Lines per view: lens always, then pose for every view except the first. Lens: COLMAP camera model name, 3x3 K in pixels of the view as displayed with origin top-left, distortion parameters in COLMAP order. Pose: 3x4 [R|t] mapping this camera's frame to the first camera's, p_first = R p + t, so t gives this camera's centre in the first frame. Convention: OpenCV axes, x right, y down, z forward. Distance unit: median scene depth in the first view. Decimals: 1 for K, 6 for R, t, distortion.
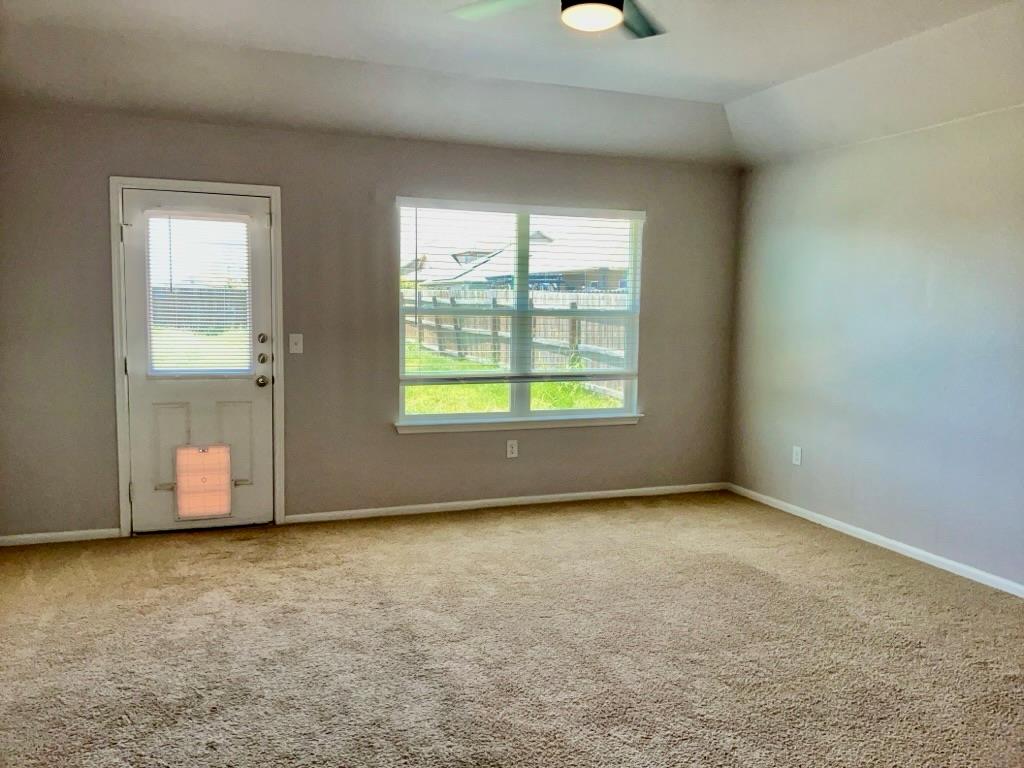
lens RADIAL K [[816.4, 0, 508.8], [0, 816.4, 377.1], [0, 0, 1]] dist [0.078554, -0.086314]
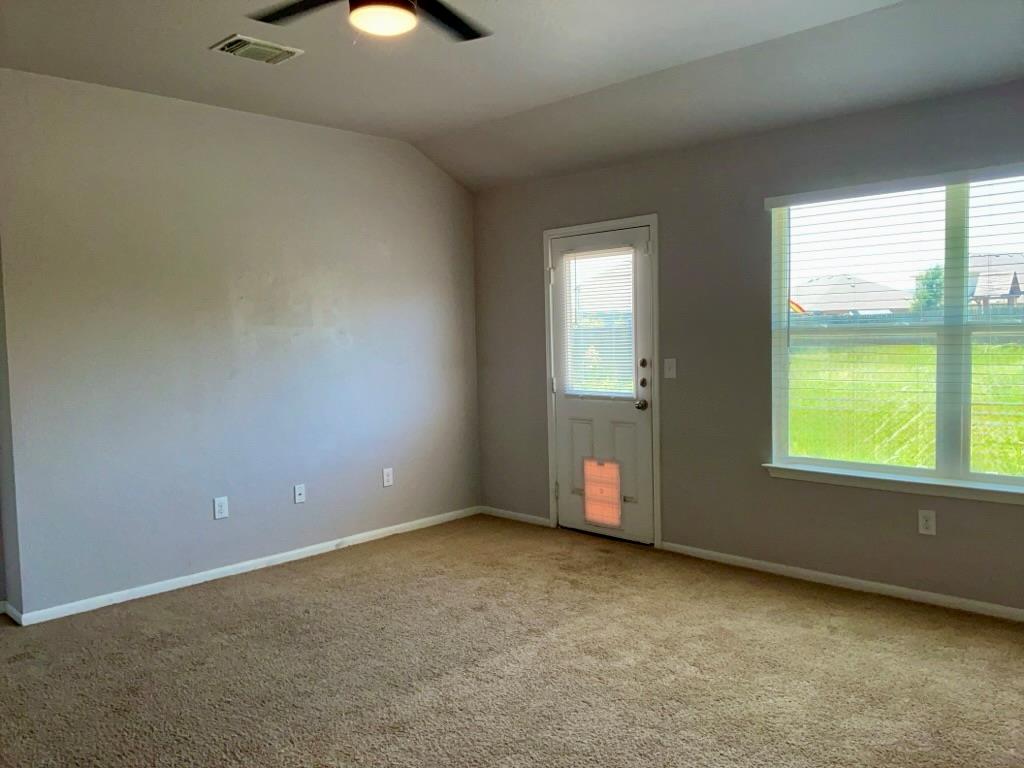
lens RADIAL K [[816.4, 0, 520.4], [0, 816.4, 376.7], [0, 0, 1]] dist [0.078554, -0.086314]
pose [[0.406768, 0.021825, -0.913271, 0.583264], [-0.044095, 0.999018, 0.004235, -0.028016], [0.912467, 0.038548, 0.407331, 0.448343]]
